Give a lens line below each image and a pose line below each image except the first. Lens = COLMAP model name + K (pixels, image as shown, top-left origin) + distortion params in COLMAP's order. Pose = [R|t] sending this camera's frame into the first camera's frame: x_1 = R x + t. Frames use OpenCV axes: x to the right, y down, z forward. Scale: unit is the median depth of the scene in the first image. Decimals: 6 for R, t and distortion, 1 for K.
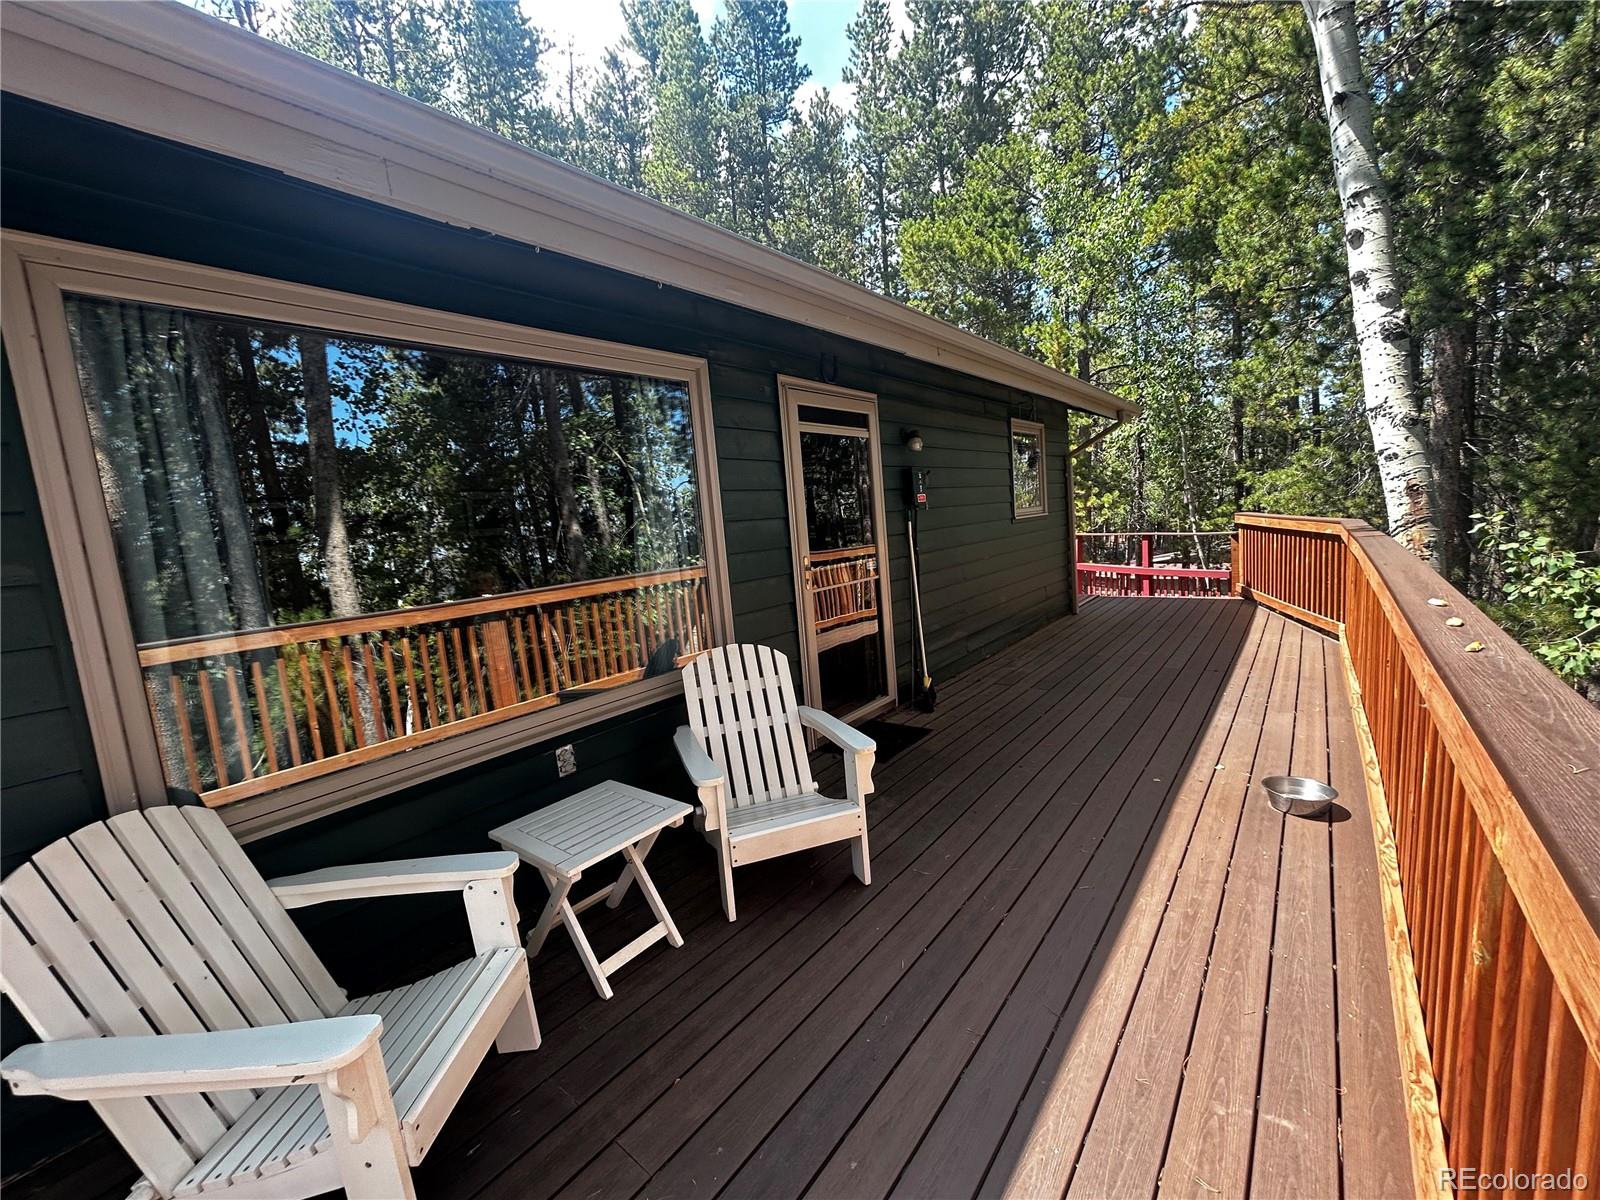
lens RADIAL K [[637.8, 0, 789.9], [0, 637.8, 604.6], [0, 0, 1]] dist [0.000810, 0.000028]
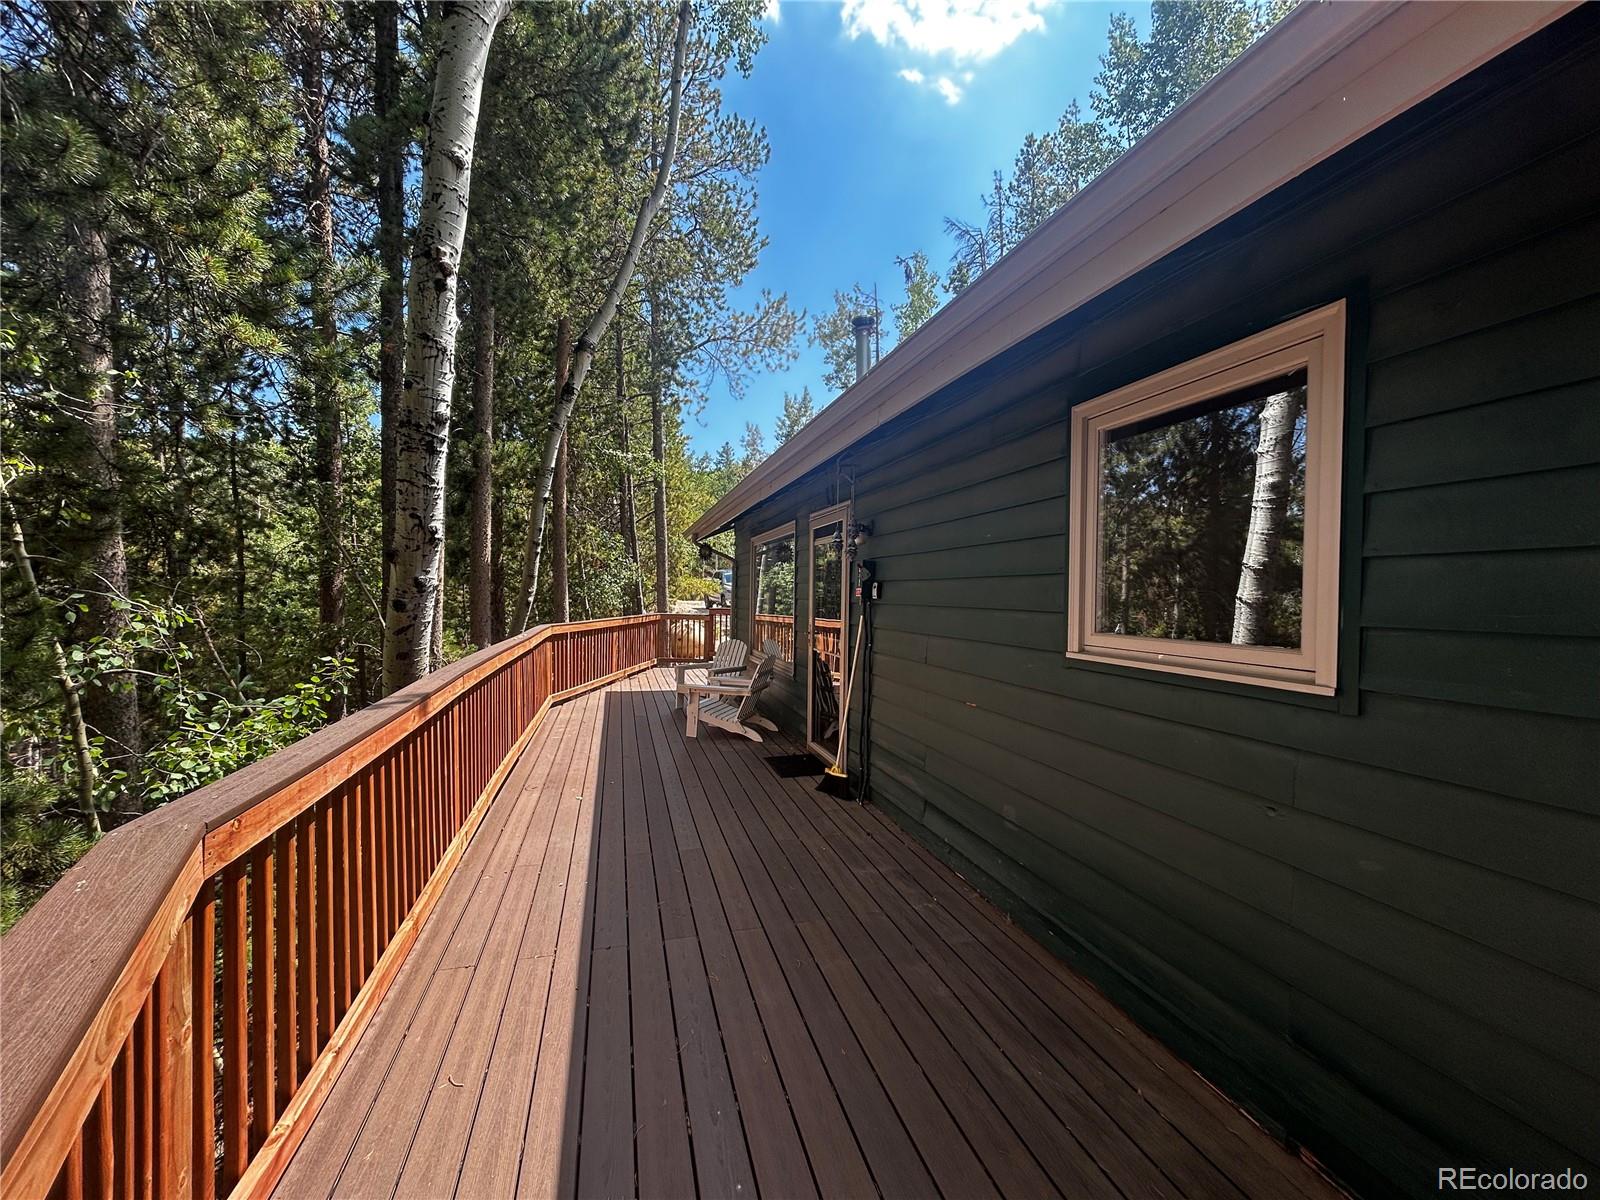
lens RADIAL K [[637.8, 0, 792.8], [0, 637.8, 603.1], [0, 0, 1]] dist [0.000810, 0.000028]
pose [[-0.577050, 0.086156, -0.812152, 1.398000], [-0.063750, 0.986634, 0.149961, -0.382572], [0.814217, 0.138309, -0.563845, 1.963696]]
